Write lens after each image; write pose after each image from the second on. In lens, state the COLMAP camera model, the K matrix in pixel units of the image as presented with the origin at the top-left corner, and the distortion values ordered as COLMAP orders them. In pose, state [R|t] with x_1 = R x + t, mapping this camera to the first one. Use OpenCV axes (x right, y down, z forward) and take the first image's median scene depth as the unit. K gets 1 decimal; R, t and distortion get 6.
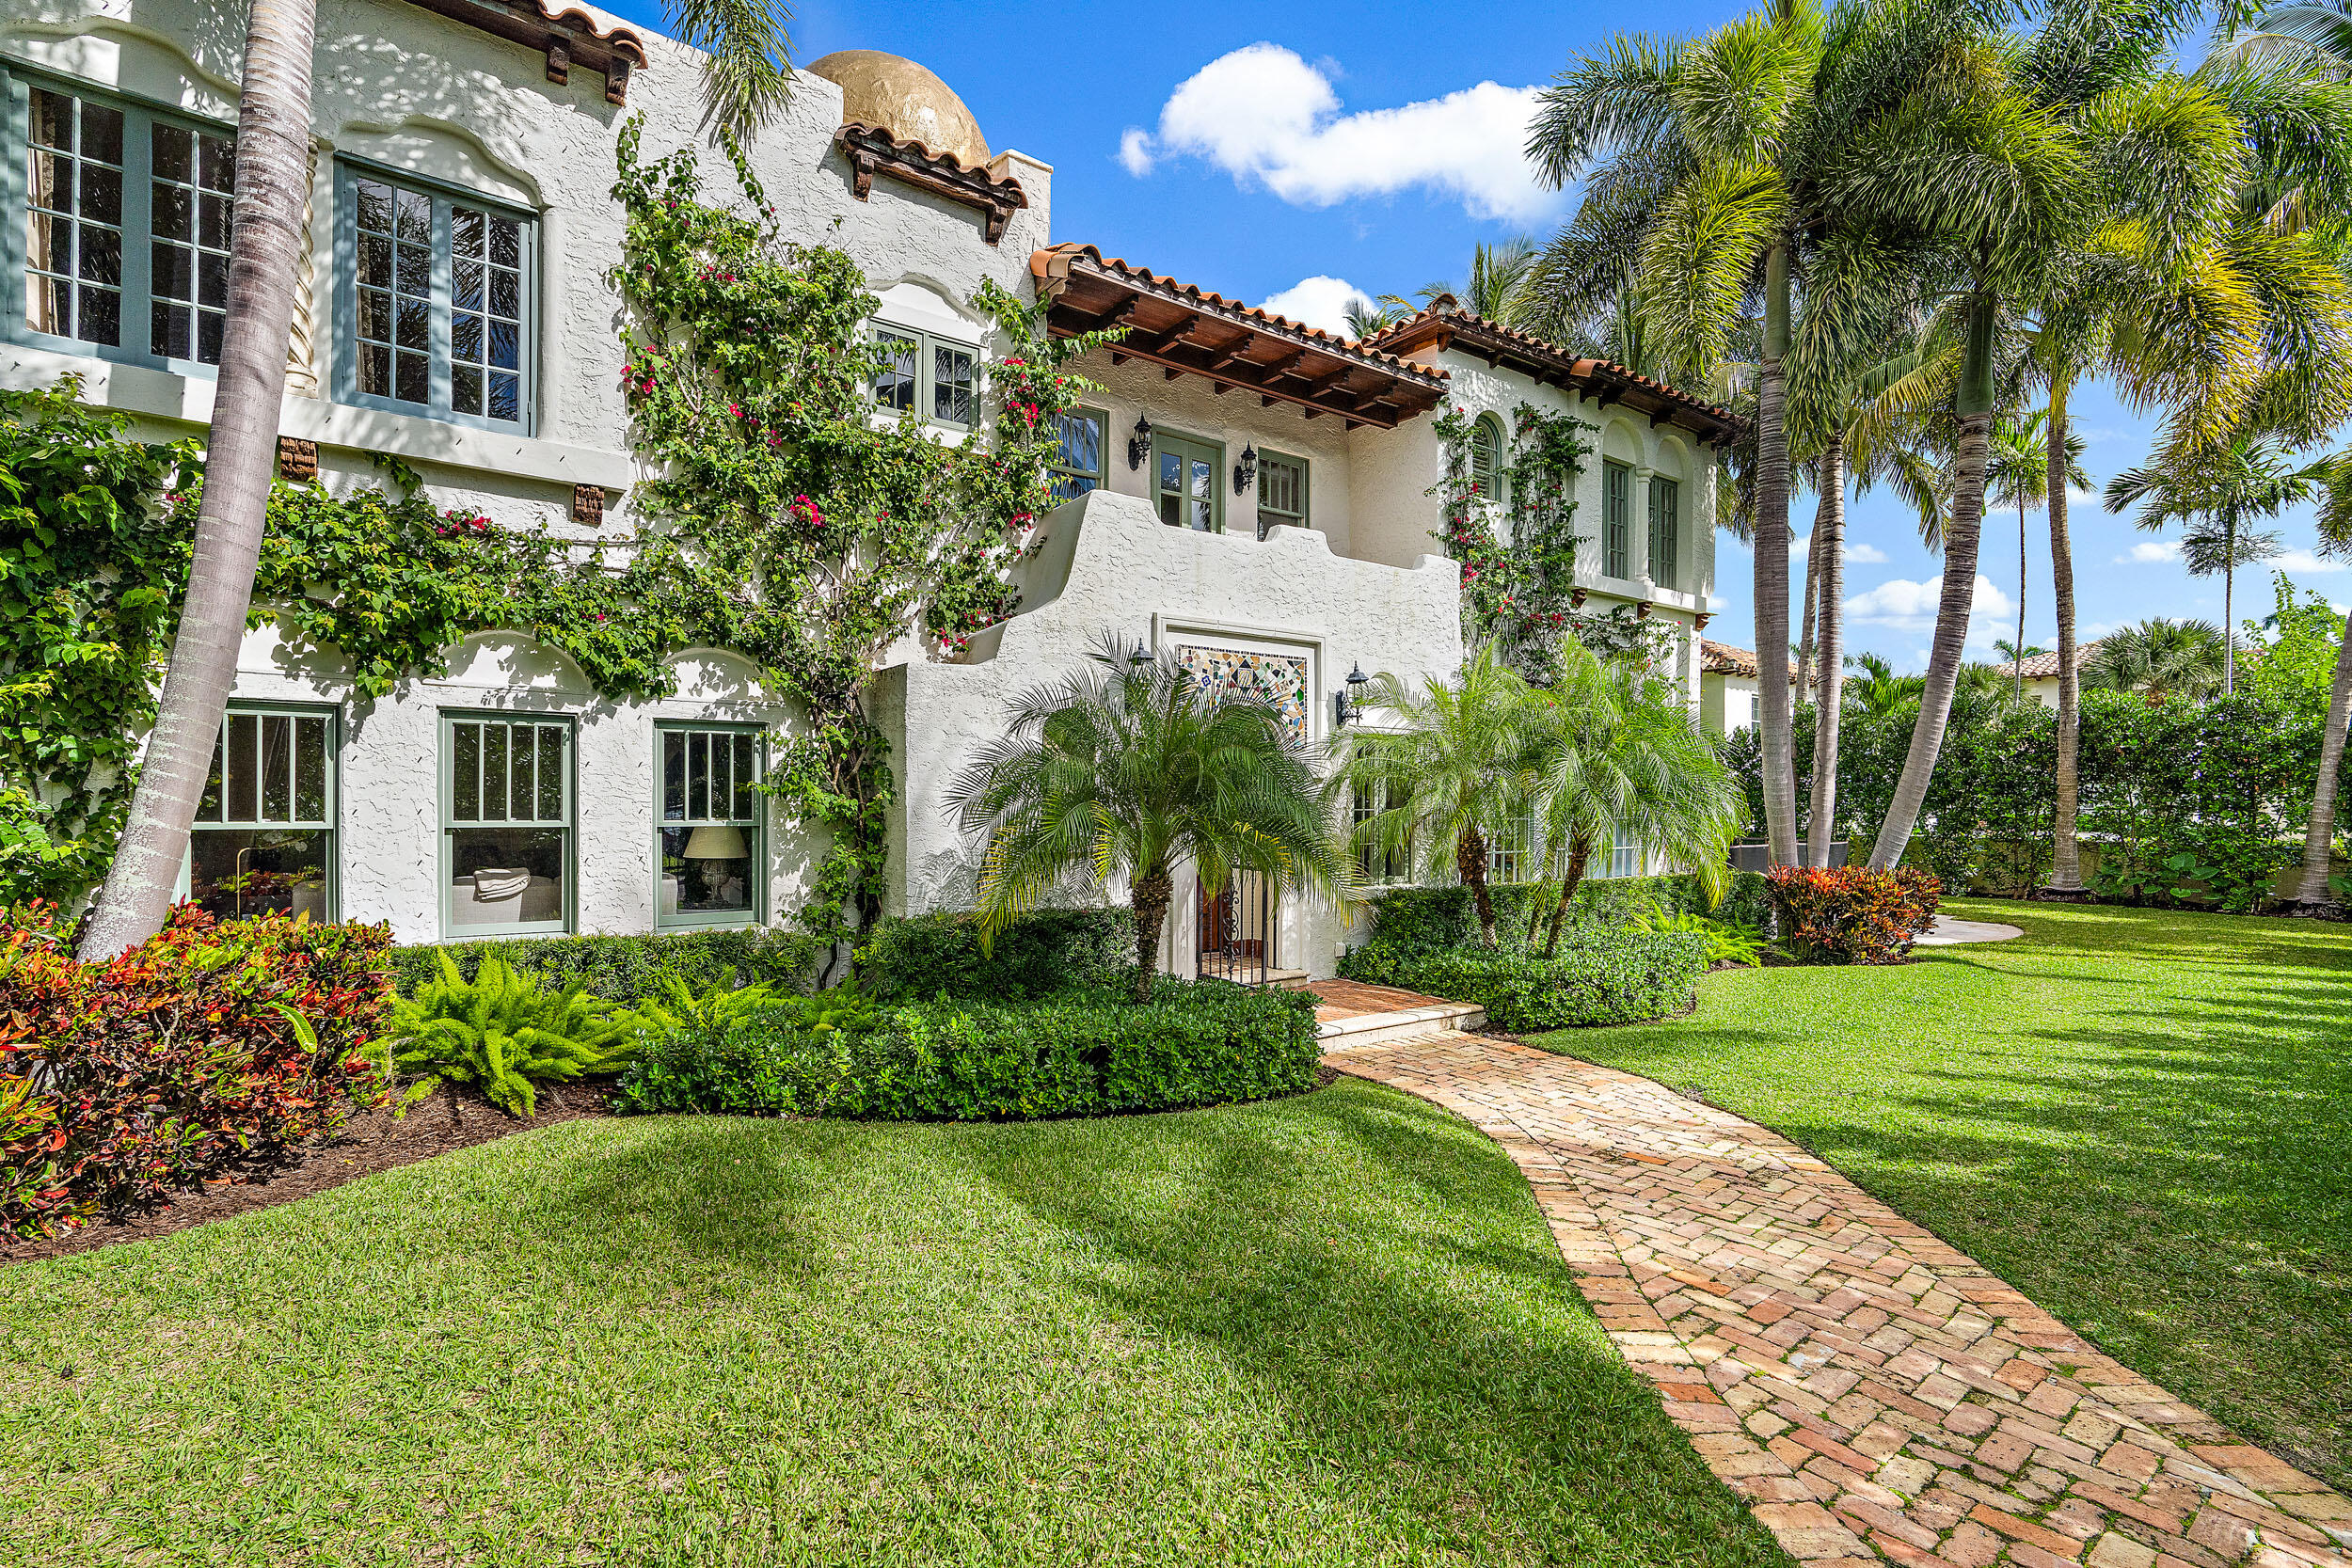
lens RADIAL K [[1070.9, 0, 1157.7], [0, 1070.9, 800.7], [0, 0, 1]] dist [-0.007735, 0.003665]
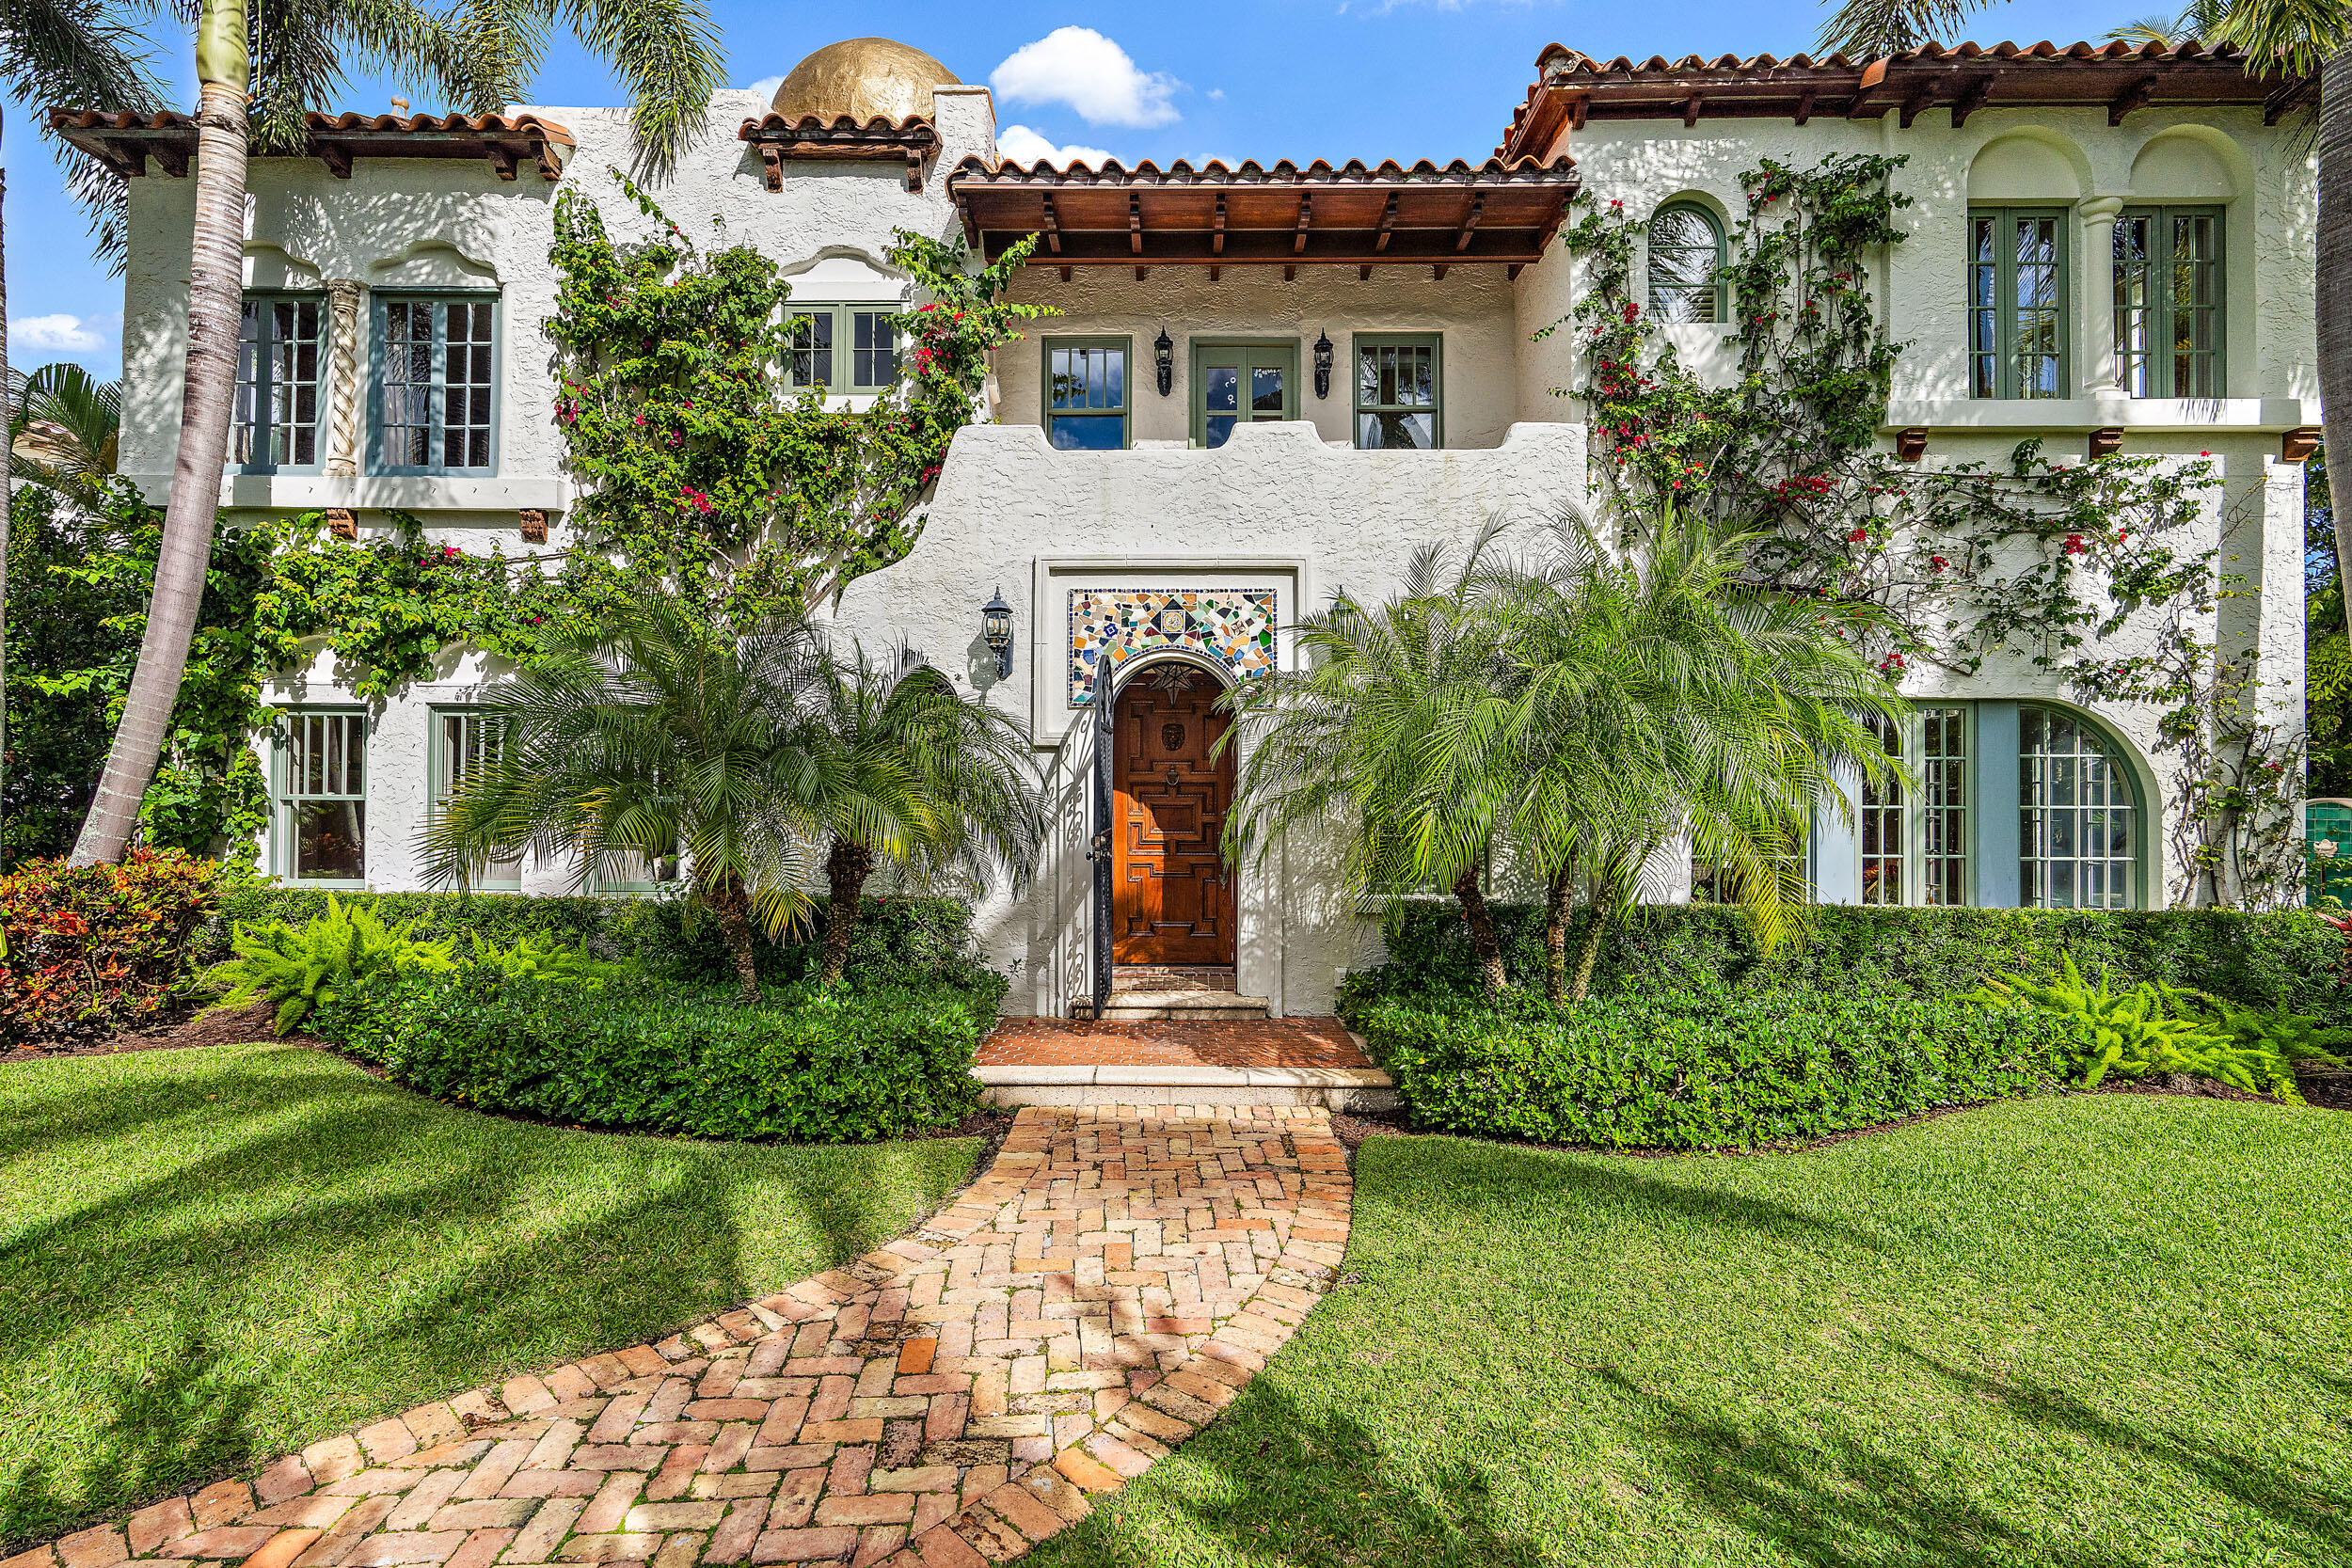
lens RADIAL K [[1070.9, 0, 1176.6], [0, 1070.9, 771.5], [0, 0, 1]] dist [-0.007735, 0.003665]
pose [[0.811118, -0.014444, -0.584705, 0.683704], [-0.000185, 0.999689, -0.024952, 0.020343], [0.584883, 0.020347, 0.810862, 0.444653]]
